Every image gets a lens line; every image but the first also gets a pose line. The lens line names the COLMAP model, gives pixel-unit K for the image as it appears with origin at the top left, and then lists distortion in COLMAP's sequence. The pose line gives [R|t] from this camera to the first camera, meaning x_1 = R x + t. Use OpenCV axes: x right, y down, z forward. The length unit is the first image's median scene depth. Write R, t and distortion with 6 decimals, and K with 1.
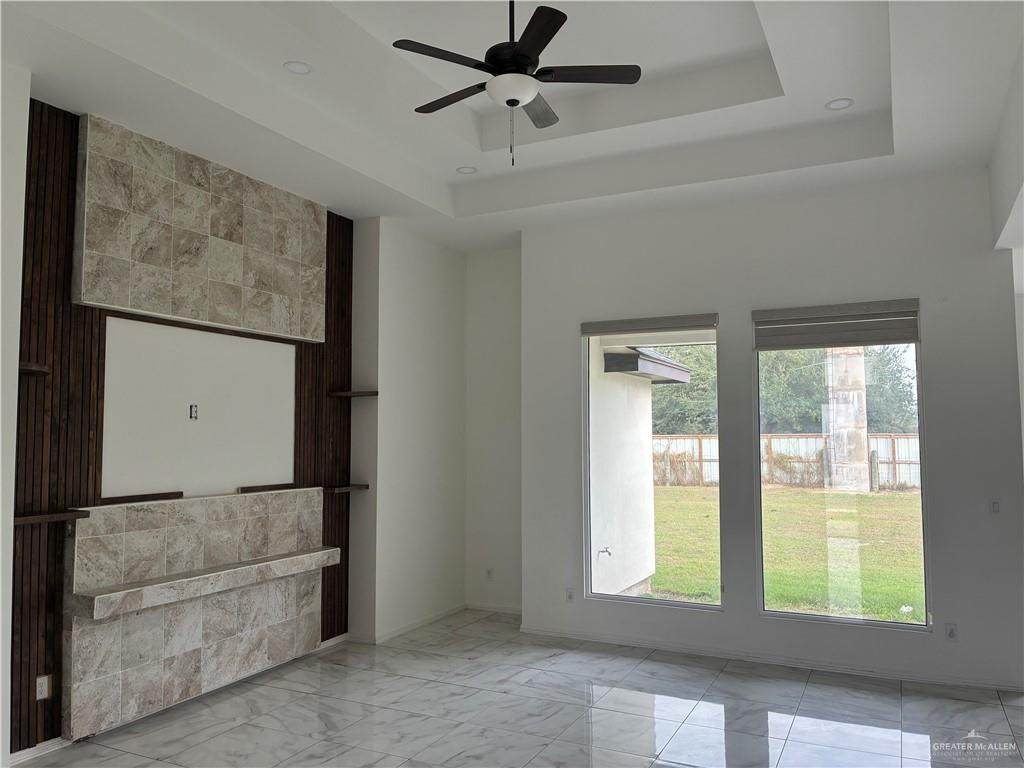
lens RADIAL K [[776.3, 0, 519.8], [0, 776.3, 380.2], [0, 0, 1]] dist [0.027047, -0.040969]
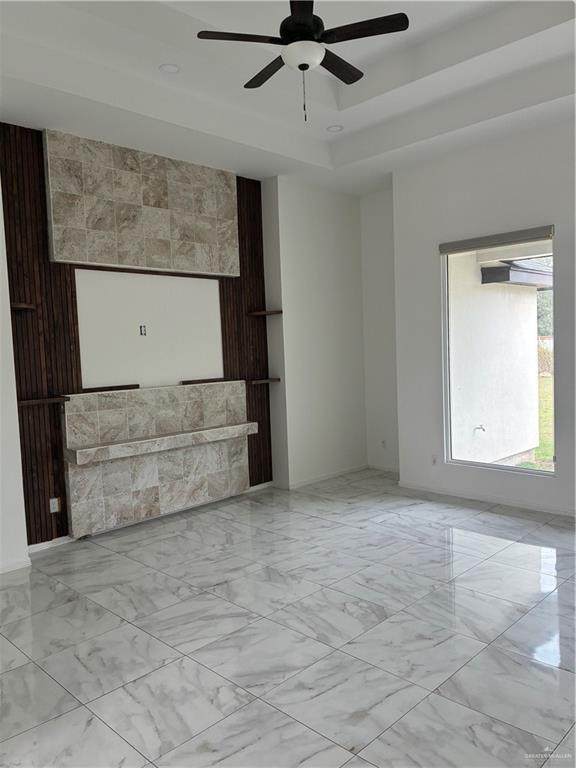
lens RADIAL K [[582.2, 0, 286.7], [0, 582.2, 381.9], [0, 0, 1]] dist [0.027047, -0.040969]
pose [[0.945477, -0.014228, -0.325379, 0.195005], [0.058669, 0.990143, 0.127181, 0.012901], [0.320362, -0.139336, 0.936992, 0.043910]]
